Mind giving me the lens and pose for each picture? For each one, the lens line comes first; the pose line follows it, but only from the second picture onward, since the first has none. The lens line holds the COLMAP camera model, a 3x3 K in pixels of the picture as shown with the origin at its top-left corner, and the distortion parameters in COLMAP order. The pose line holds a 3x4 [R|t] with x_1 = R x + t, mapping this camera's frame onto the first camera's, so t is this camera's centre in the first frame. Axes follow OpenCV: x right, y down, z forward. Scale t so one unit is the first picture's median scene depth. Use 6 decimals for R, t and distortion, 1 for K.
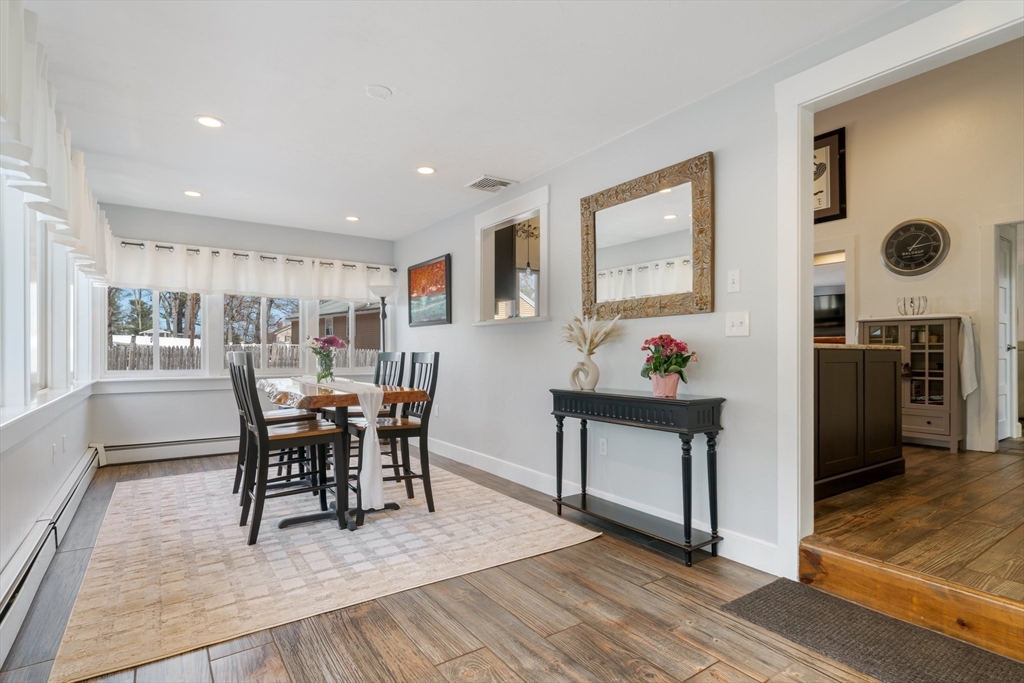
lens RADIAL K [[507.2, 0, 505.9], [0, 507.2, 350.1], [0, 0, 1]] dist [0.000563, -0.000648]
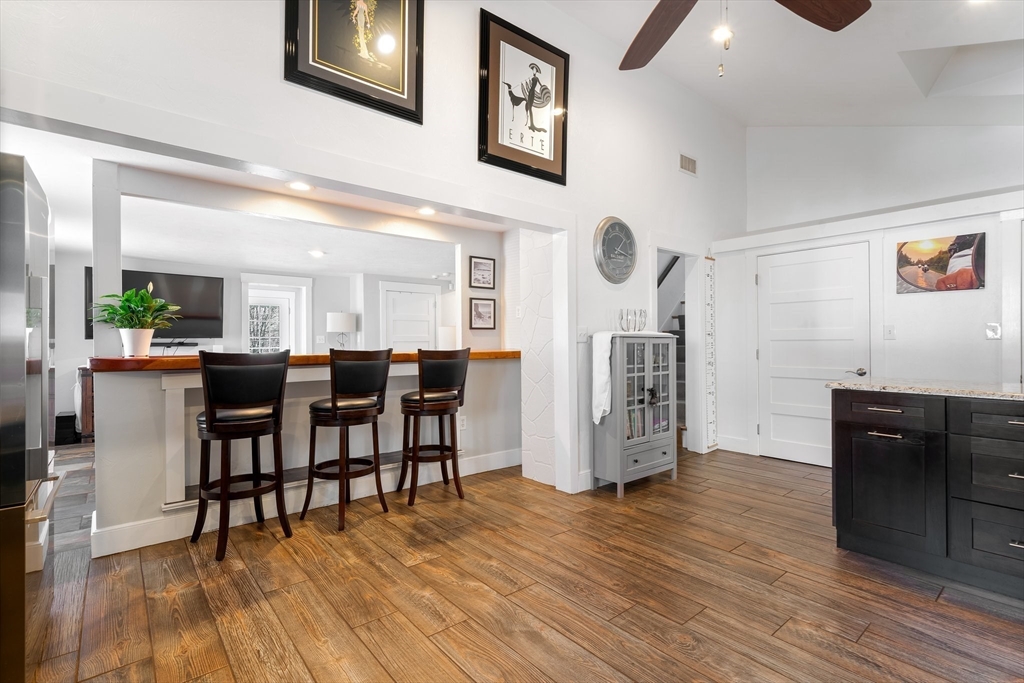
lens RADIAL K [[477.3, 0, 511.8], [0, 477.3, 347.3], [0, 0, 1]] dist [0.003150, 0.000528]
pose [[-0.086836, -0.003792, 0.996215, 0.020133], [0.002018, 0.999990, 0.003983, -0.045301], [-0.996221, 0.002356, -0.086827, 1.279541]]
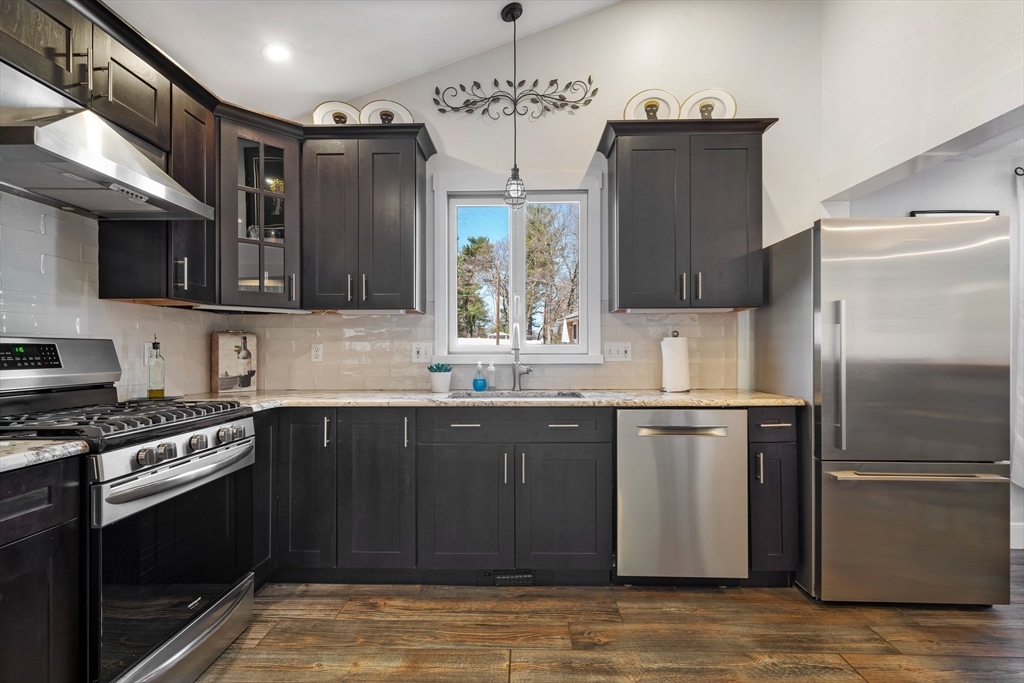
lens RADIAL K [[507.2, 0, 511.6], [0, 507.2, 352.0], [0, 0, 1]] dist [0.000563, -0.000648]
pose [[0.815988, -0.000159, -0.578069, 0.392543], [0.003115, 0.999987, 0.004123, -0.052361], [0.578060, -0.005165, 0.815978, 1.018631]]
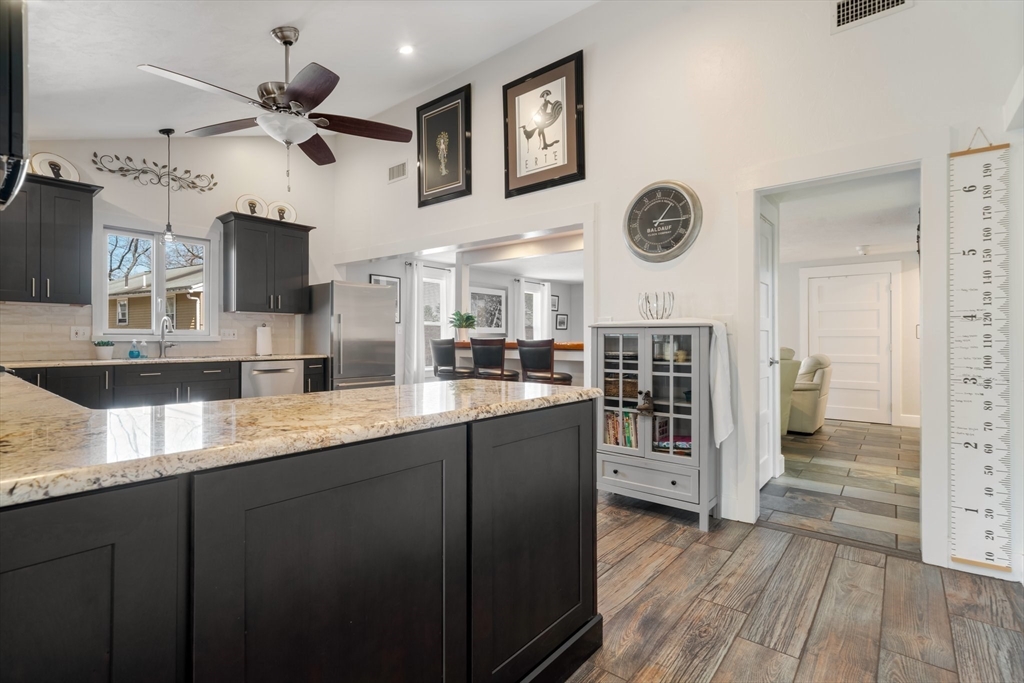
lens RADIAL K [[477.3, 0, 507.0], [0, 477.3, 335.8], [0, 0, 1]] dist [0.003150, 0.000528]
pose [[0.961135, 0.003831, 0.276051, 0.432801], [-0.002560, 0.999984, -0.004963, -0.043112], [-0.276065, 0.004063, 0.961130, 0.440699]]
